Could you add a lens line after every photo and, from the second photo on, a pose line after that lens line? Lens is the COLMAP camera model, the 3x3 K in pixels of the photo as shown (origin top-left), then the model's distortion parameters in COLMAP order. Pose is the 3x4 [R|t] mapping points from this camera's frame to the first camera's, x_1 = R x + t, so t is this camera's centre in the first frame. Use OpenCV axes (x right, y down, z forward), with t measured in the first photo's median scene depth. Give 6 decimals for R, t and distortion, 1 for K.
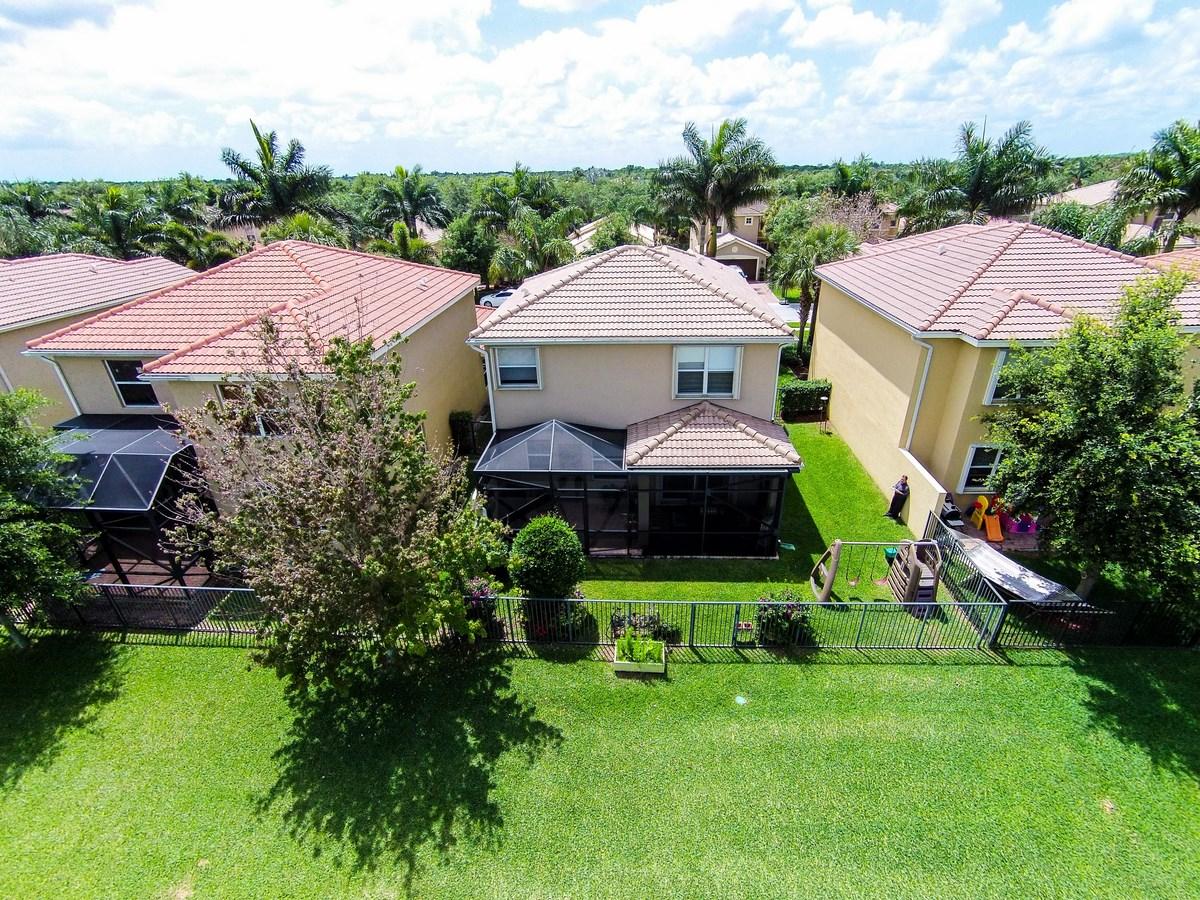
lens RADIAL K [[581.6, 0, 600.0], [0, 581.6, 450.0], [0, 0, 1]] dist [-0.039806, 0.021722]
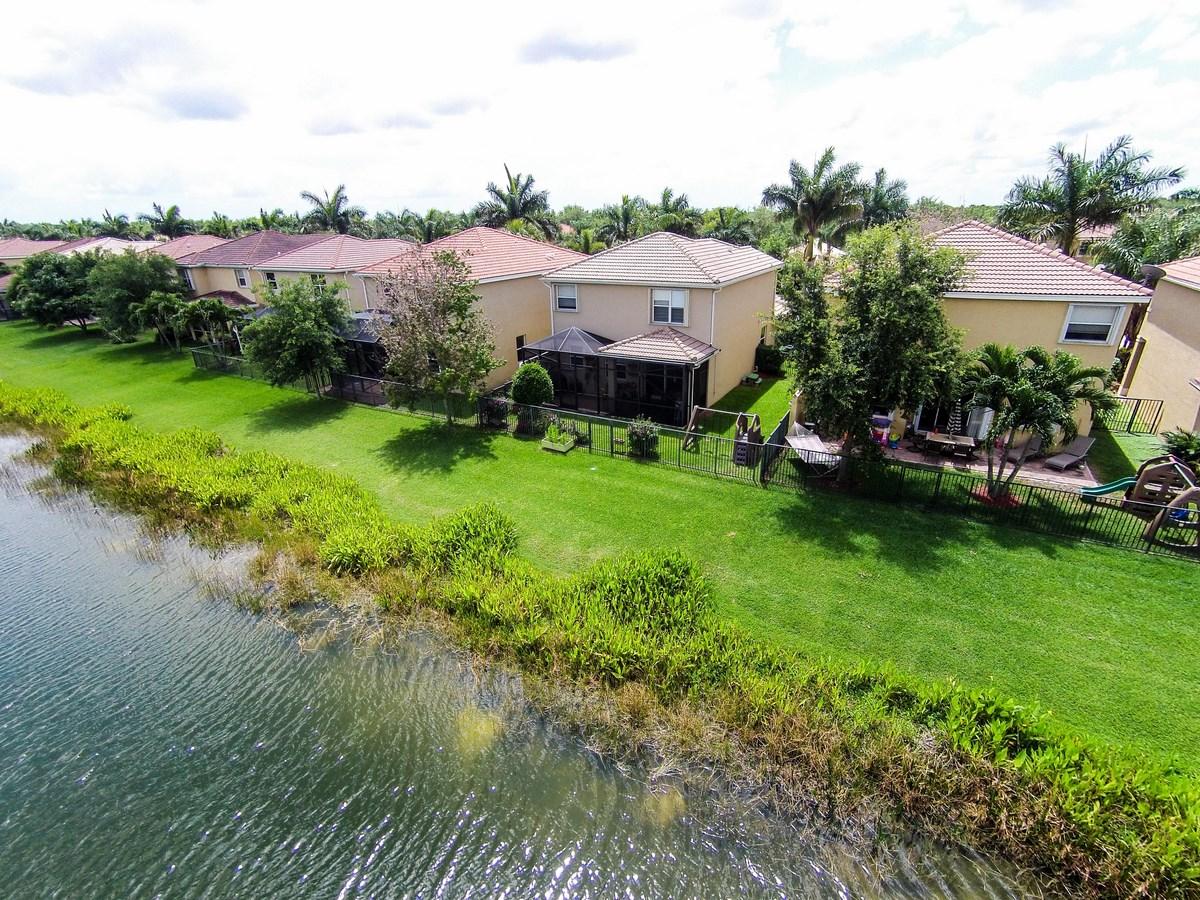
lens RADIAL K [[563.7, 0, 600.0], [0, 563.7, 450.0], [0, 0, 1]] dist [-0.075566, 0.058062]
pose [[0.896046, 0.175557, -0.407777, 0.711672], [-0.196762, 0.980397, -0.010281, 0.298128], [0.397979, 0.089447, 0.913024, -0.411725]]
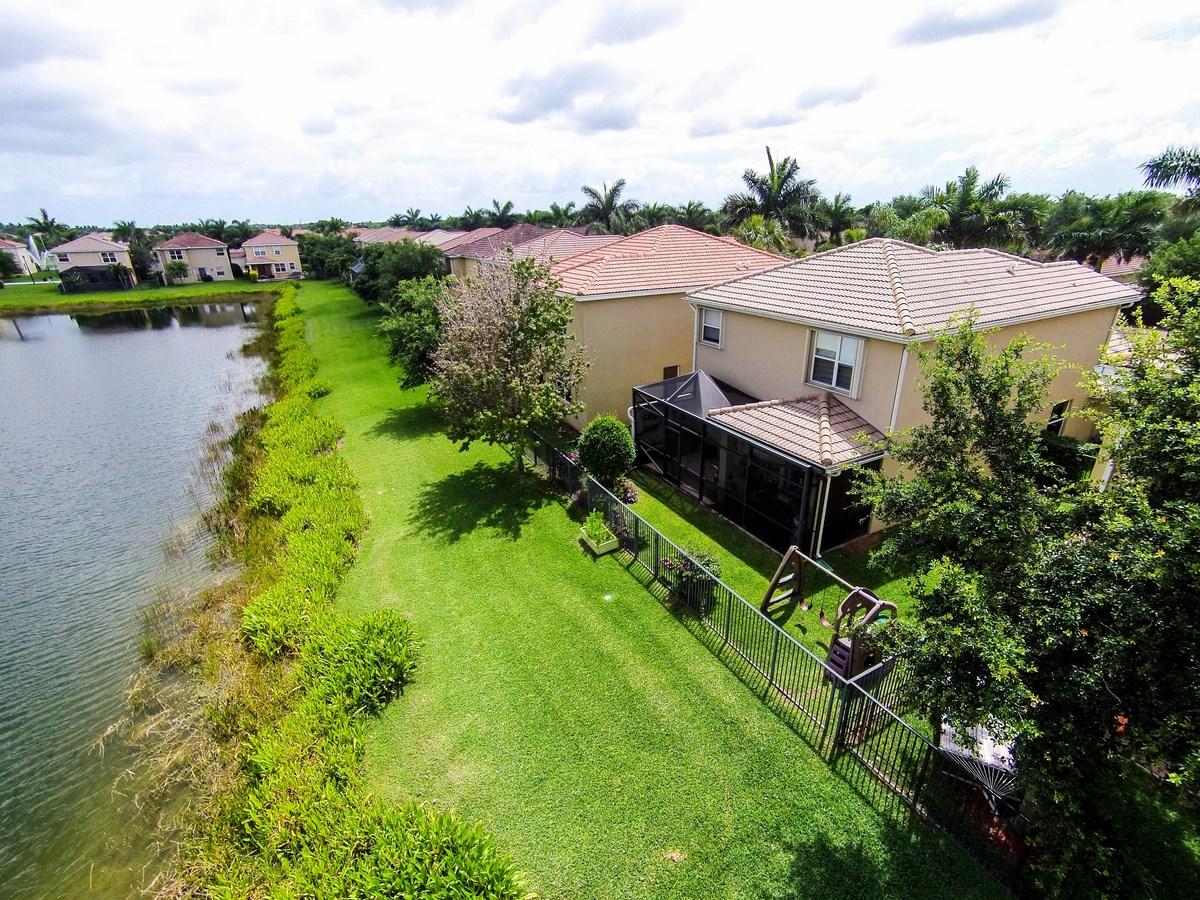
lens RADIAL K [[563.7, 0, 600.0], [0, 563.7, 450.0], [0, 0, 1]] dist [-0.075566, 0.058062]
pose [[0.514973, 0.336552, -0.788375, 0.771857], [-0.363355, 0.918694, 0.154837, -0.004334], [0.776386, 0.206723, 0.595390, 0.195710]]
